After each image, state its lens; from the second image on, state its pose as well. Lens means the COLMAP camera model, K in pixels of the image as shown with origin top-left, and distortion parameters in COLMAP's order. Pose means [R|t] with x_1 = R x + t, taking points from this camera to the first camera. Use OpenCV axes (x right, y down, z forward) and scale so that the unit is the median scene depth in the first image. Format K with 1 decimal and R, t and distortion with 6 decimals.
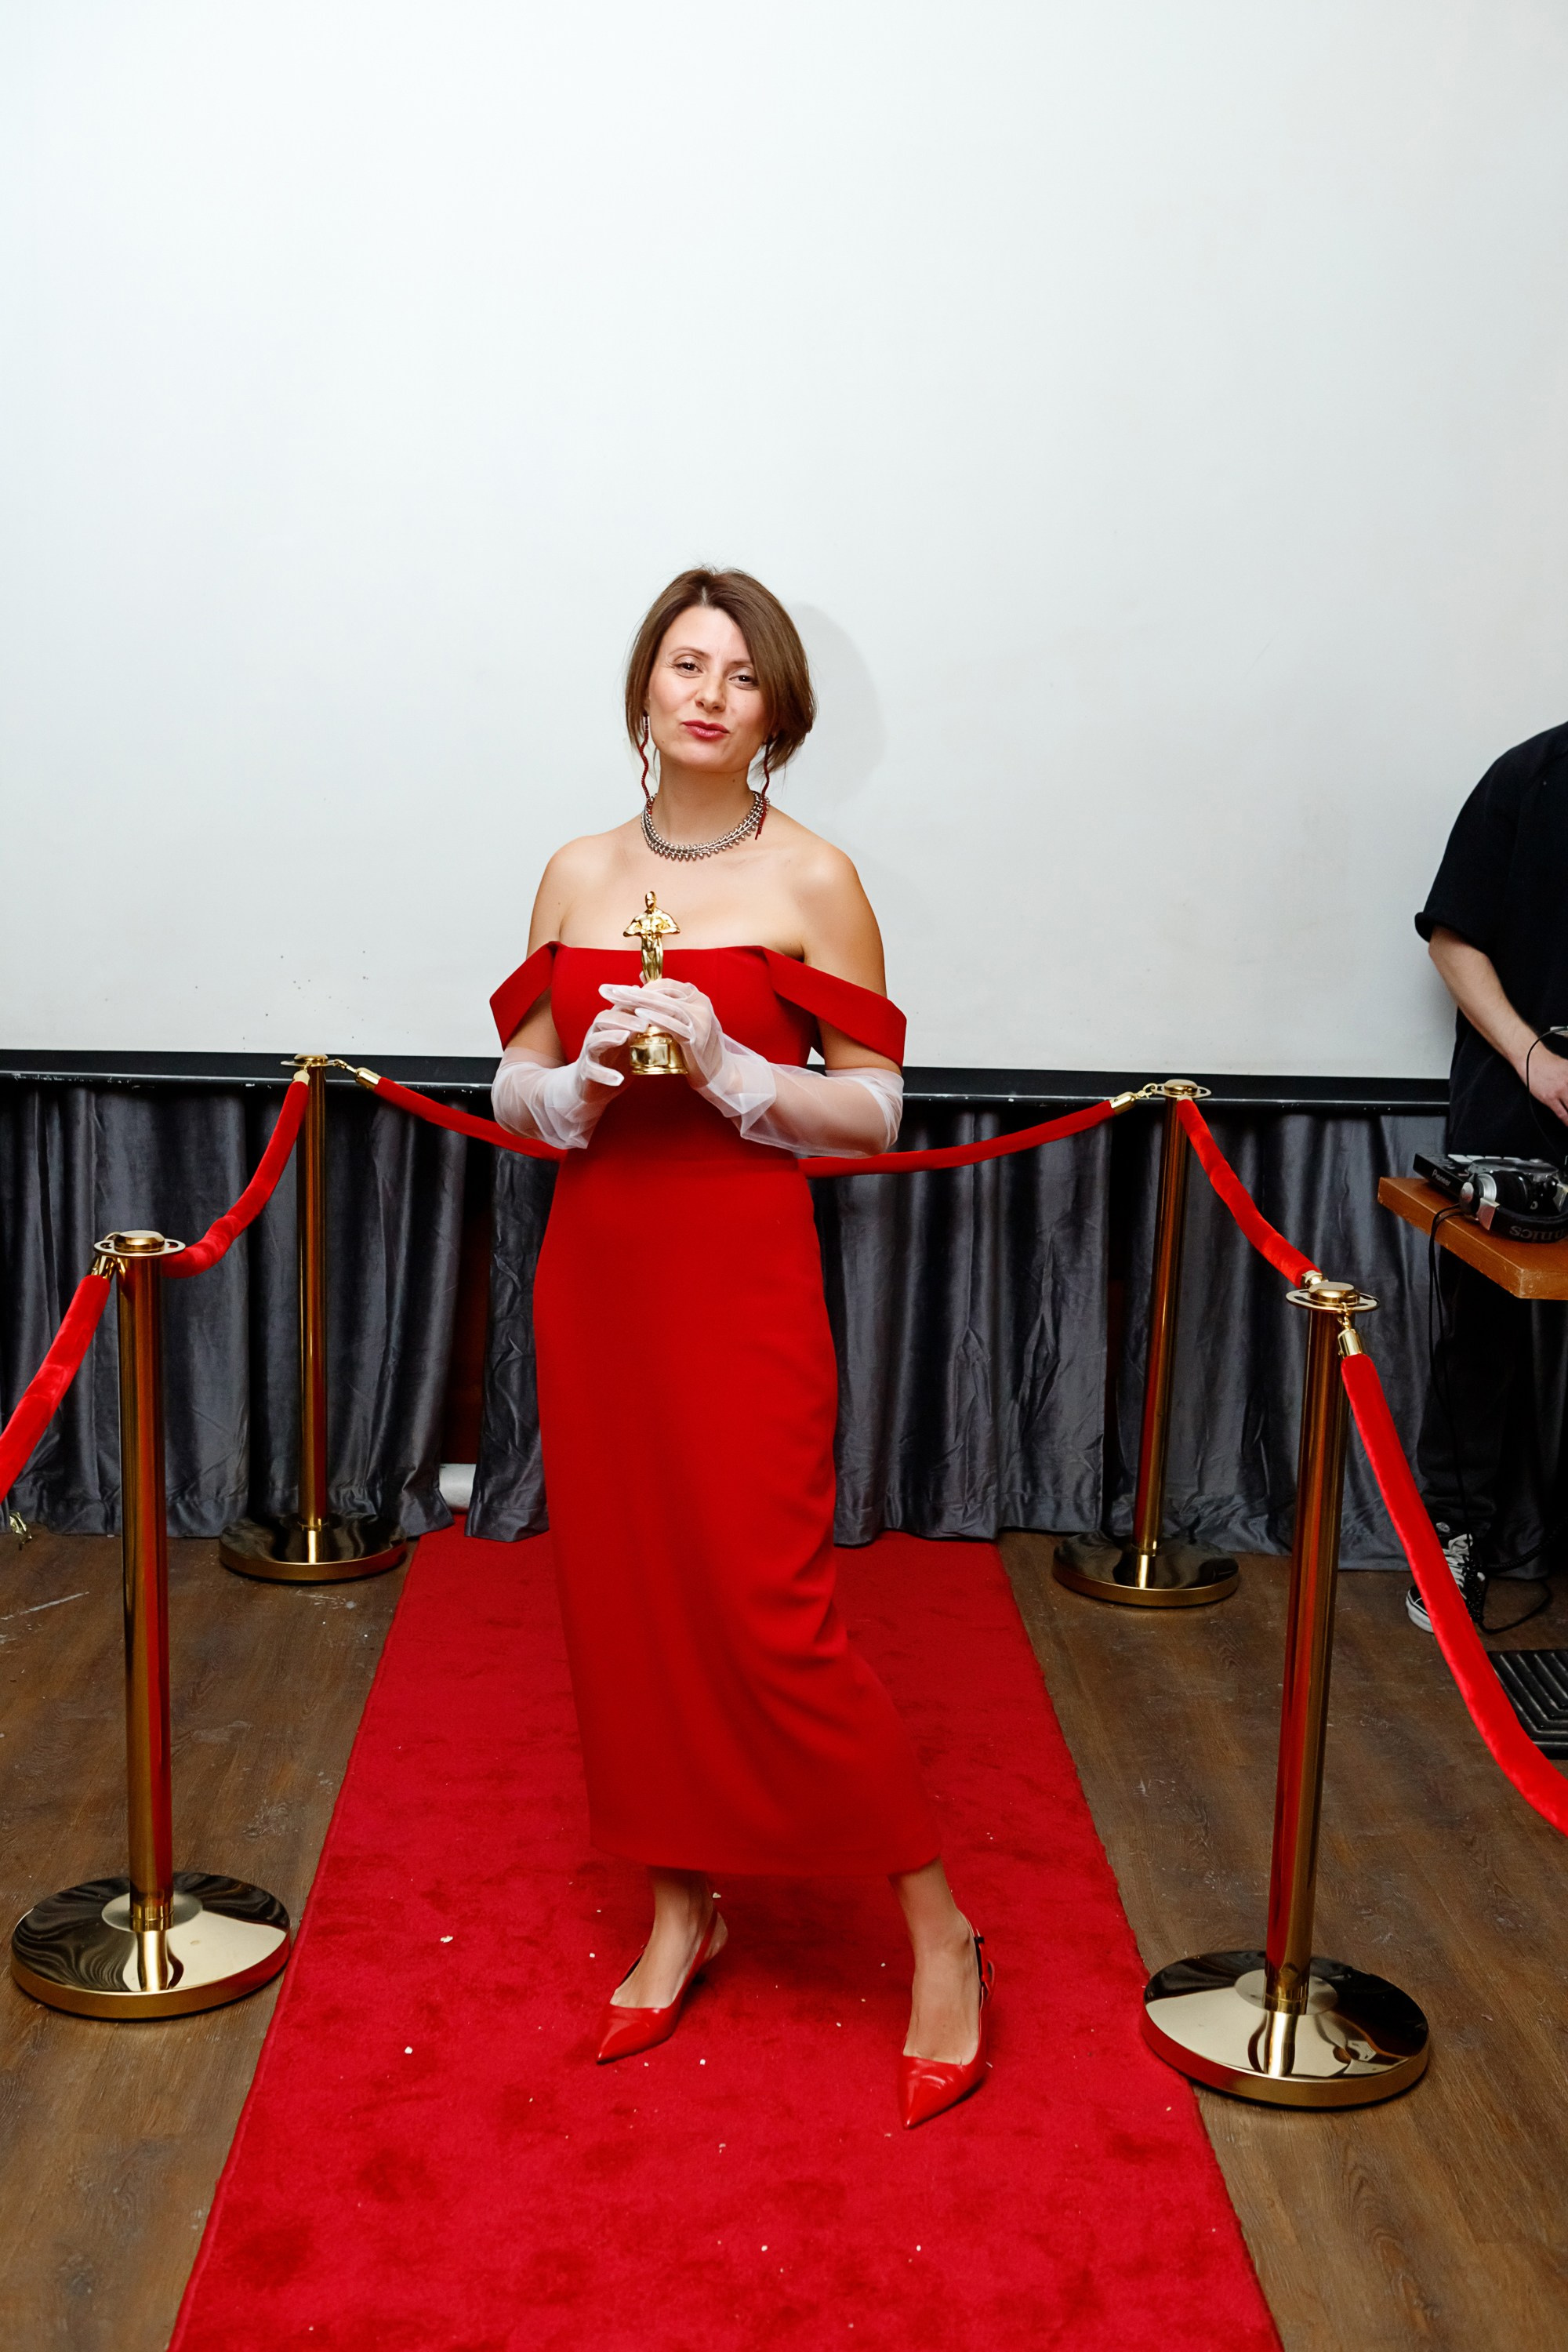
lens RADIAL K [[2799.2, 0, 734.6], [0, 2799.2, 1188.5], [0, 0, 1]] dist [-0.024450, 0.000000]
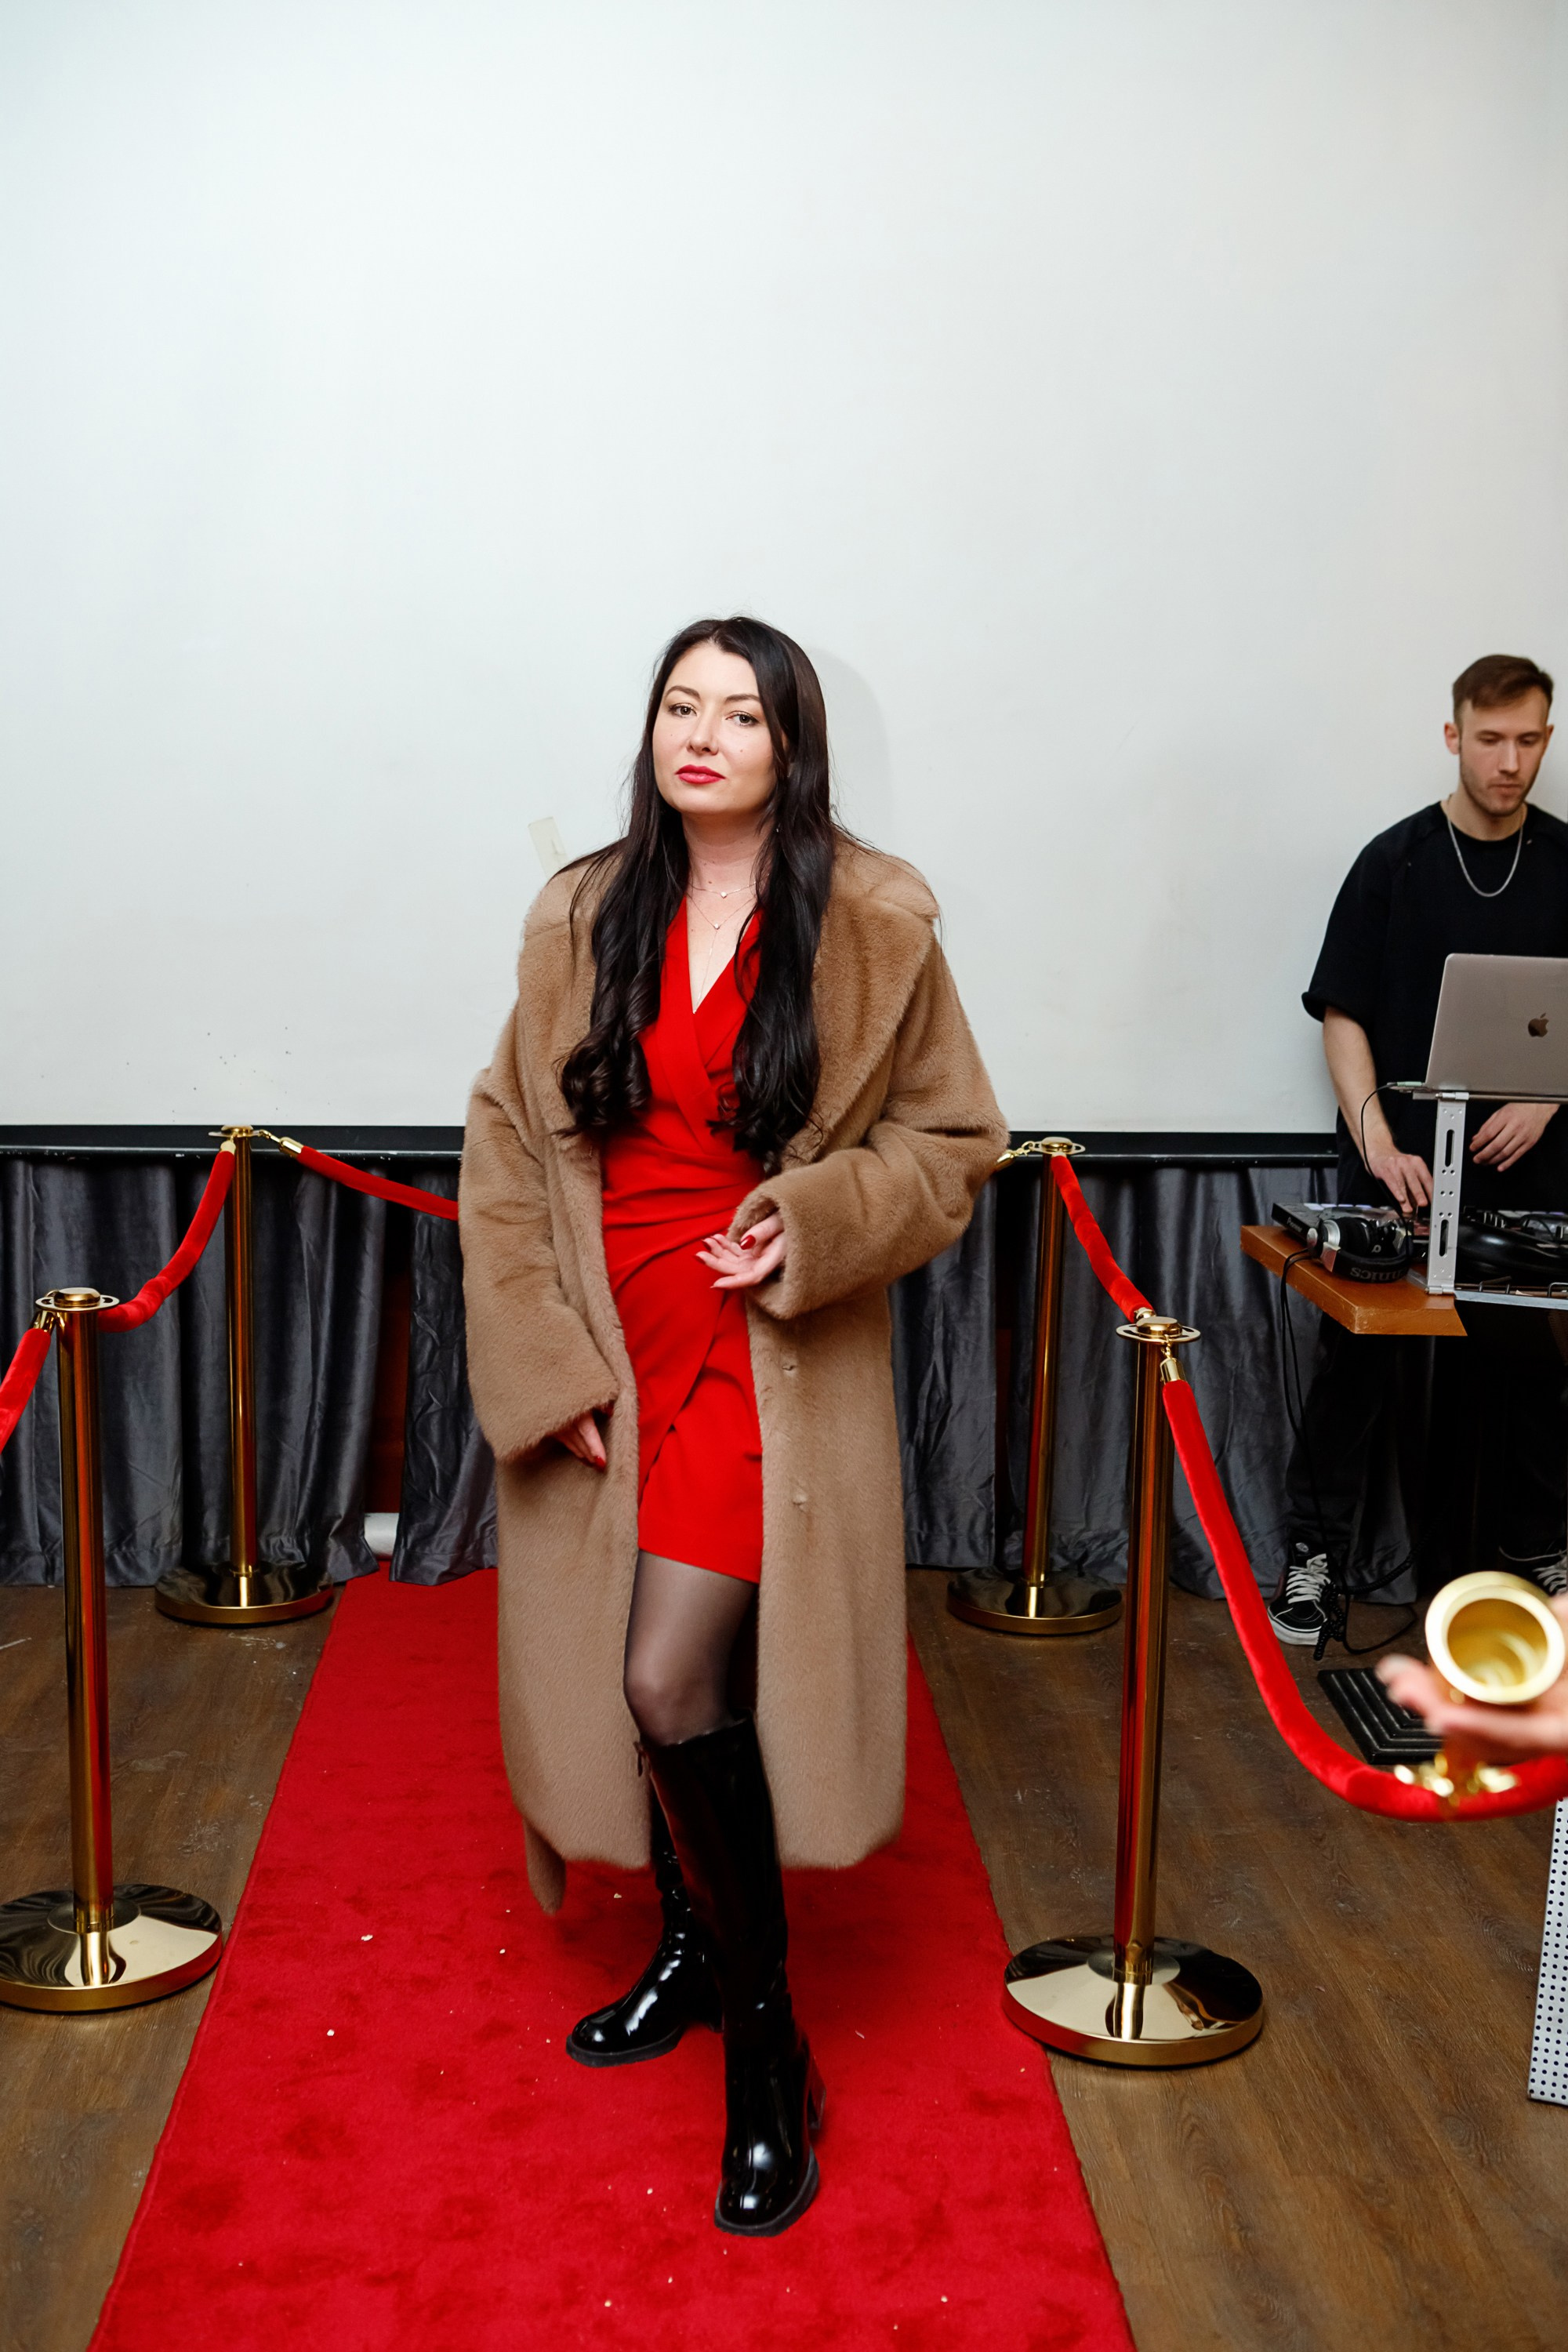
lens RADIAL K [[2964.1, 0, 755.0], [0, 2964.1, 1196.5], [0, 0, 1]] dist [-0.018025, 0.000000]
pose [[0.999752, -0.014702, 0.016747, 0.025455], [0.015082, 0.999627, -0.022779, 0.007553], [-0.016406, 0.023026, 0.999600, -0.123533]]
